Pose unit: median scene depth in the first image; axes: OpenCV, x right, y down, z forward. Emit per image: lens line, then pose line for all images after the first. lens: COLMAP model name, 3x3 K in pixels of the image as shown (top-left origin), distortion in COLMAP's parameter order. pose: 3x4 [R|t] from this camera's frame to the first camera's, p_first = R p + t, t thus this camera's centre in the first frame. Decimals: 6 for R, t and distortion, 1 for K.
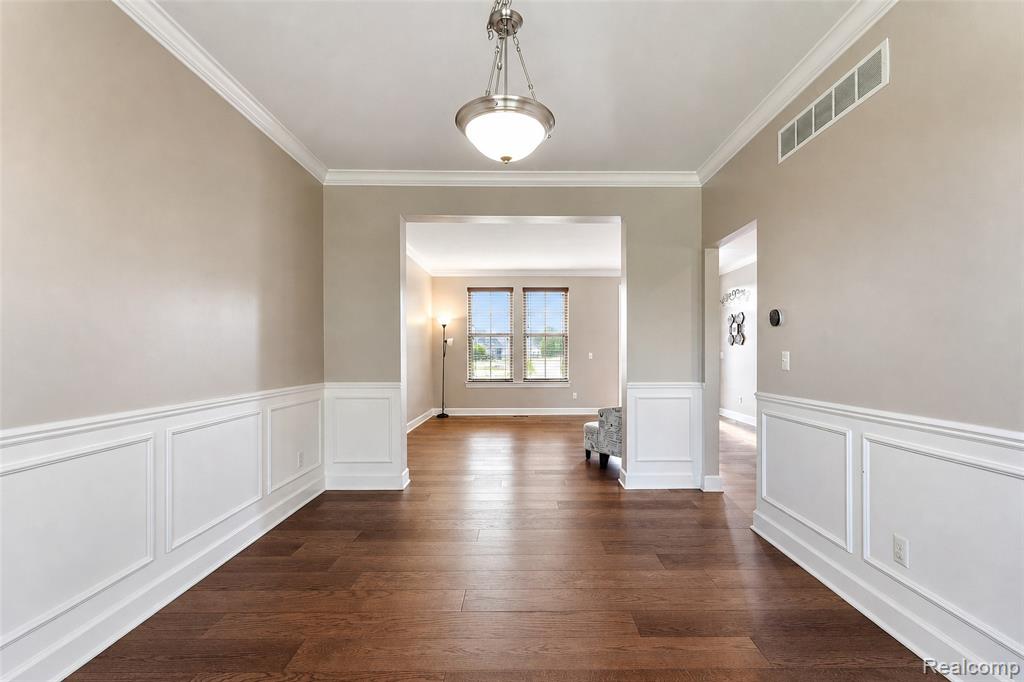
lens RADIAL K [[440.2, 0, 517.2], [0, 440.2, 346.2], [0, 0, 1]] dist [-0.002007, -0.000380]
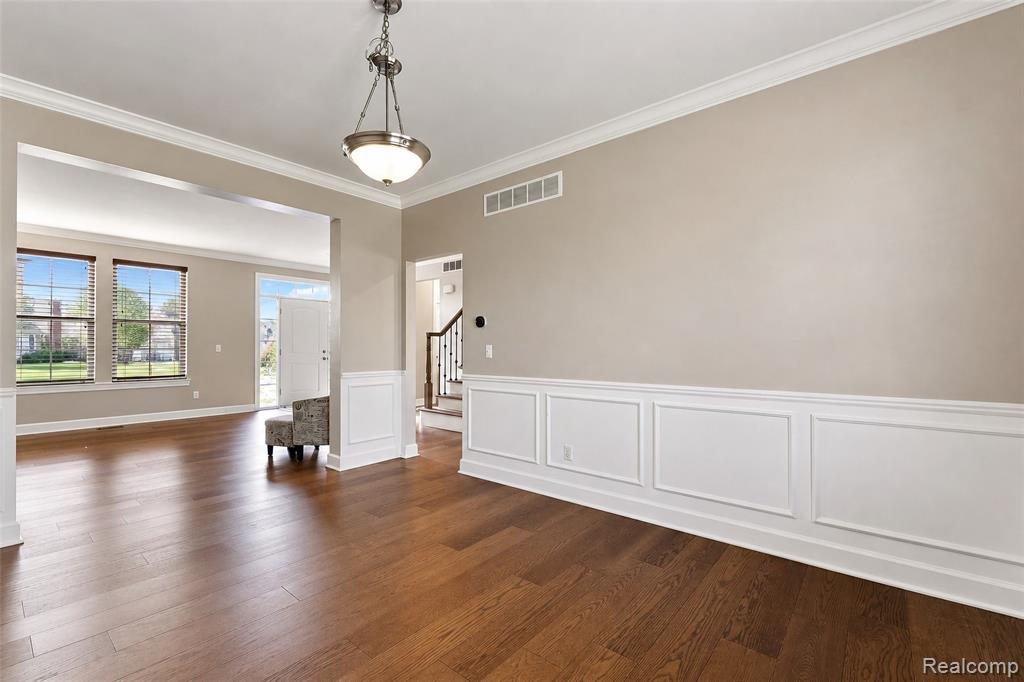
lens RADIAL K [[418.6, 0, 512.0], [0, 418.6, 341.0], [0, 0, 1]] dist [-0.000259, -0.000438]
pose [[0.669462, 0.012138, 0.742747, -0.246369], [-0.015809, 0.999873, -0.002091, -0.000171], [-0.742678, -0.010342, 0.669569, 0.000016]]
